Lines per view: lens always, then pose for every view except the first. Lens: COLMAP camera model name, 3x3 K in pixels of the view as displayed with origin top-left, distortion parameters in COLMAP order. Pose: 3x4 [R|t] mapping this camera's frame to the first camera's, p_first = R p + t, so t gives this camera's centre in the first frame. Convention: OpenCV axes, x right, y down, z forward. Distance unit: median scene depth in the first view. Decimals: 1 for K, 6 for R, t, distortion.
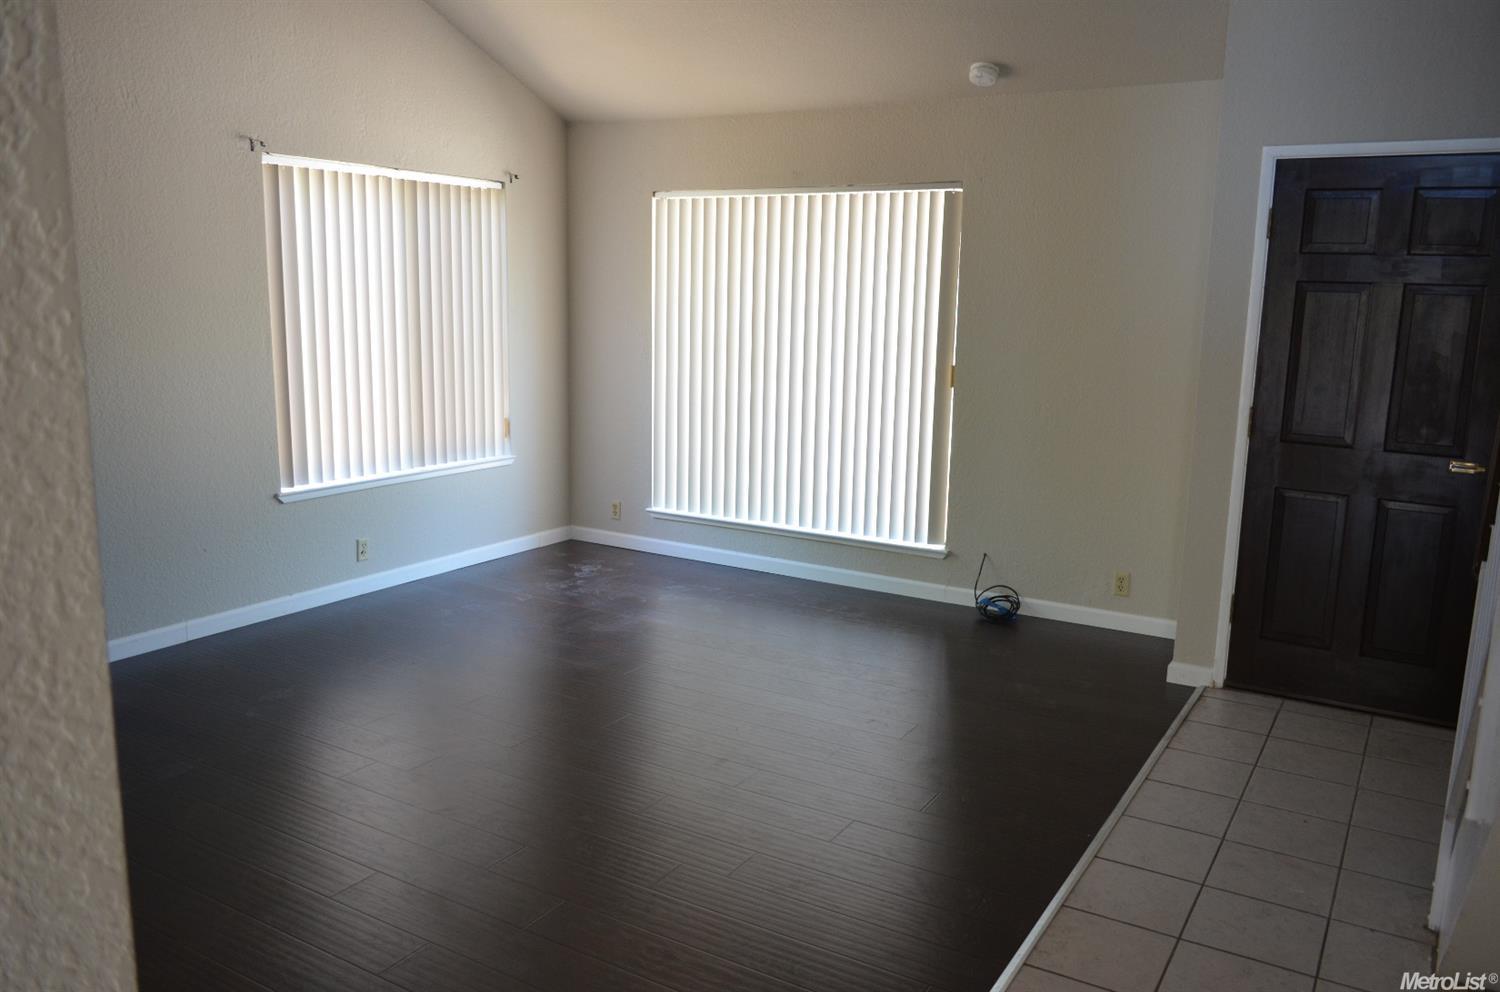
lens RADIAL K [[1166.5, 0, 749.7], [0, 1166.5, 480.9], [0, 0, 1]] dist [-0.005370, 0.007599]
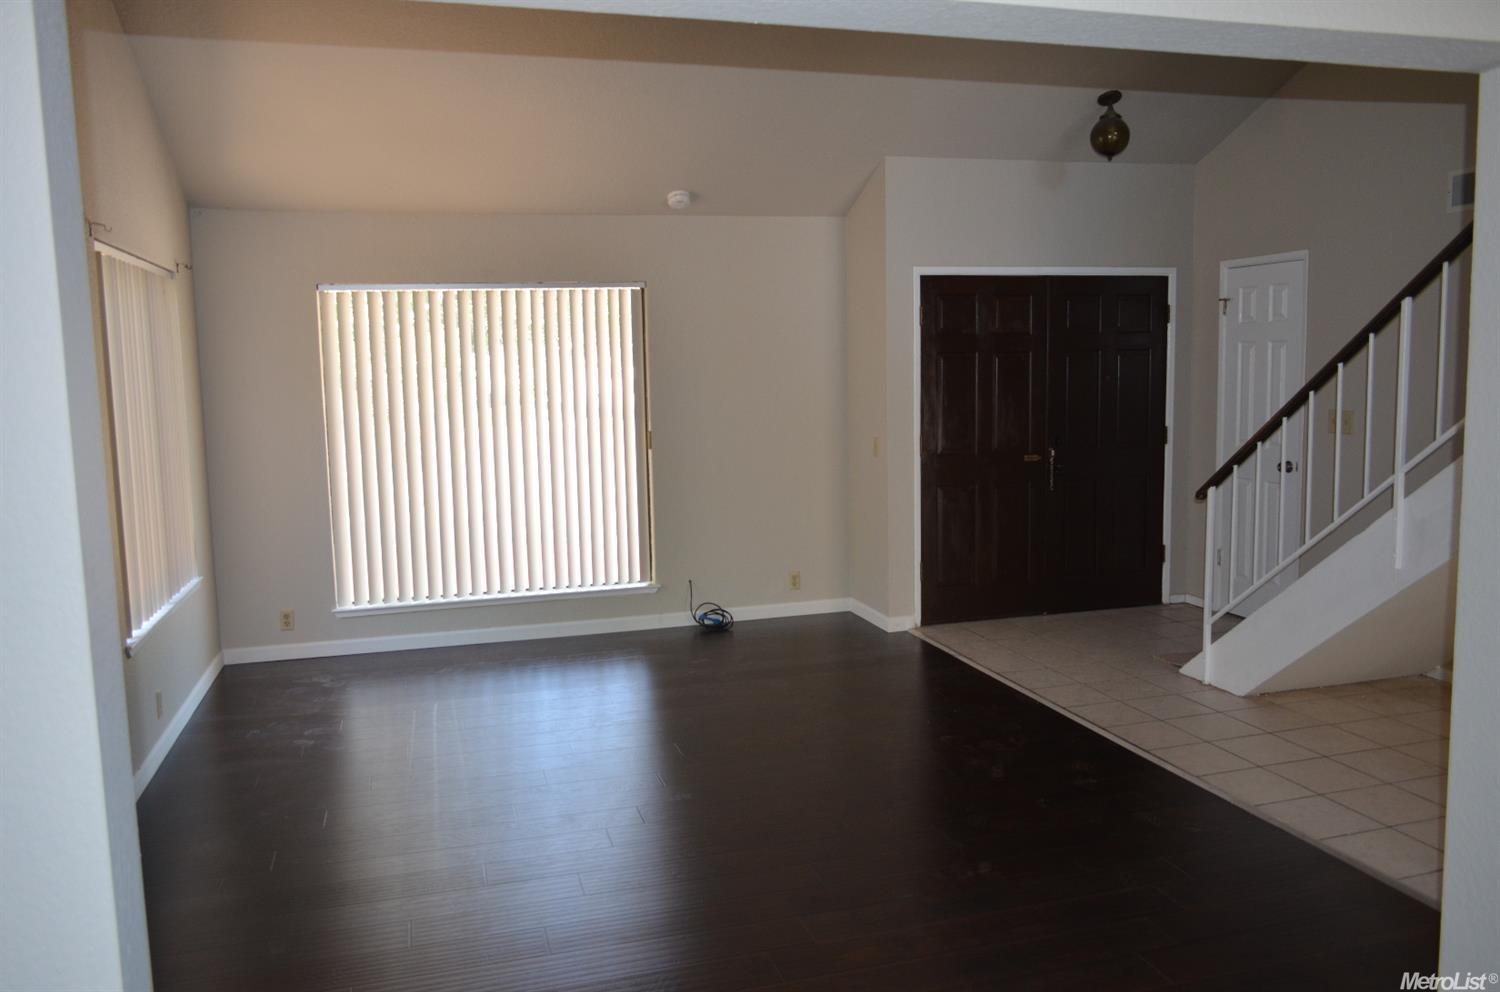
lens RADIAL K [[1166.5, 0, 749.7], [0, 1166.5, 480.9], [0, 0, 1]] dist [-0.005370, 0.007599]
pose [[0.673116, -0.109242, 0.731424, -0.641917], [0.158761, 0.987316, 0.001357, -0.032866], [-0.722295, 0.115208, 0.681921, 0.103916]]
